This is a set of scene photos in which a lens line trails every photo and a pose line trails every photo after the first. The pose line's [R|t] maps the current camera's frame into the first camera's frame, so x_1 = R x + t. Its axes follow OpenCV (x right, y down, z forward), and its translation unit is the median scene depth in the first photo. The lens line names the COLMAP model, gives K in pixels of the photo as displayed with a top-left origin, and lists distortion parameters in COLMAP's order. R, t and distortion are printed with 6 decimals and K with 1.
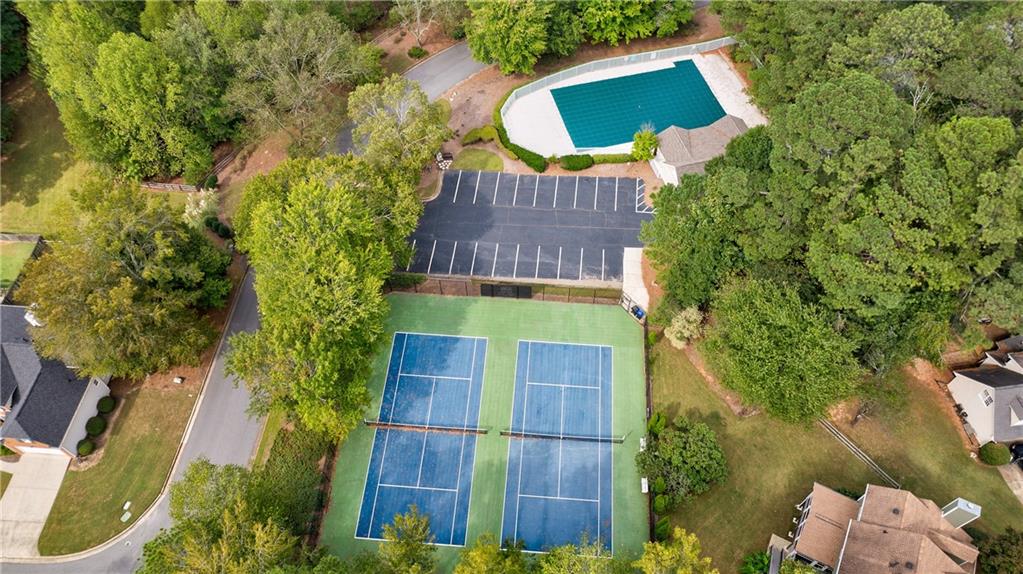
lens RADIAL K [[710.4, 0, 511.5], [0, 710.4, 287.0], [0, 0, 1]] dist [-0.001627, -0.001228]
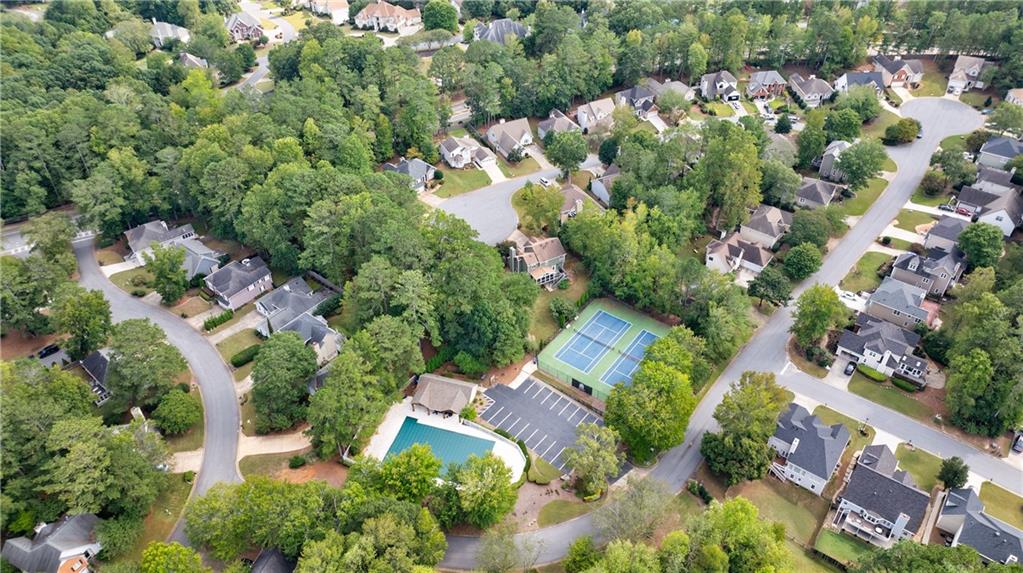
lens RADIAL K [[710.4, 0, 511.5], [0, 710.4, 286.5], [0, 0, 1]] dist [-0.001627, -0.001228]
pose [[-0.844841, -0.325905, 0.424300, -0.603796], [0.451124, -0.007580, 0.892429, -1.890880], [-0.287630, 0.945372, 0.153427, 0.422662]]
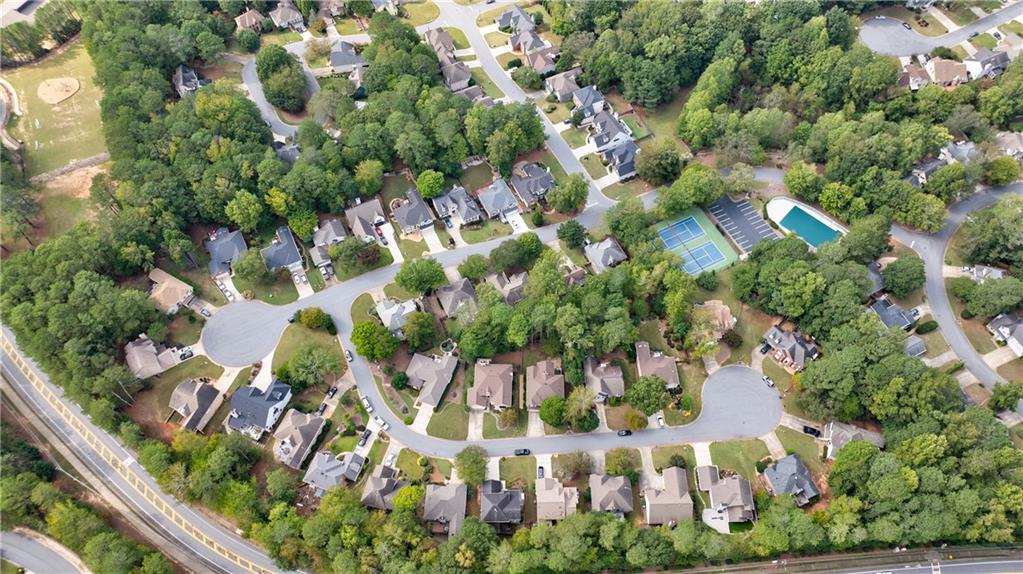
lens RADIAL K [[710.4, 0, 511.5], [0, 710.4, 287.0], [0, 0, 1]] dist [-0.001627, -0.001228]
pose [[0.526386, 0.733279, -0.430372, 1.133357], [-0.700661, 0.660846, 0.268991, -0.028816], [0.481655, 0.159952, 0.861640, -2.428560]]
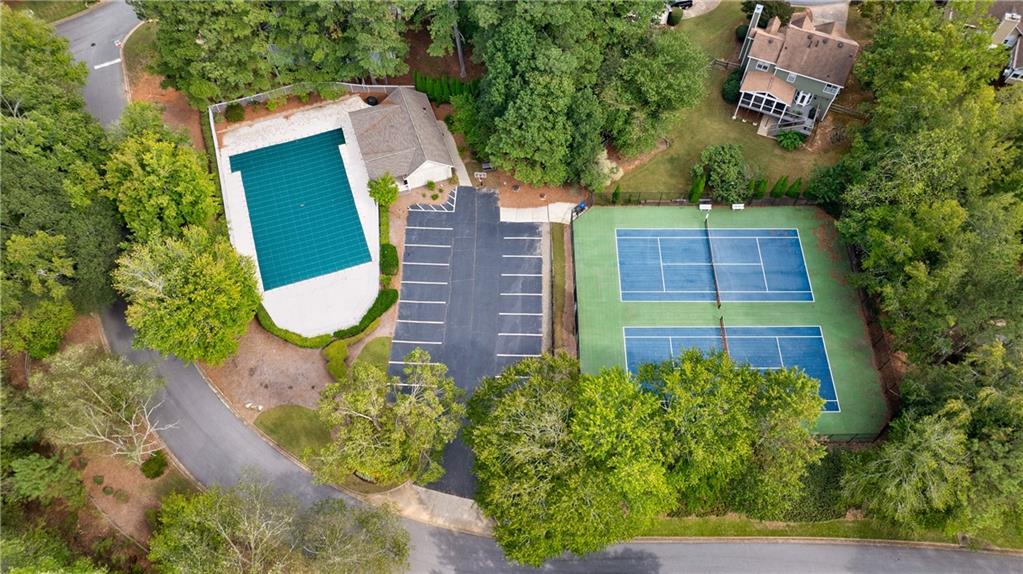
lens RADIAL K [[710.4, 0, 511.5], [0, 710.4, 287.0], [0, 0, 1]] dist [-0.001627, -0.001228]
pose [[-0.074959, -0.854421, 0.514146, -0.463891], [0.822245, 0.238748, 0.516635, -0.563031], [-0.564175, 0.461480, 0.684648, 0.330683]]
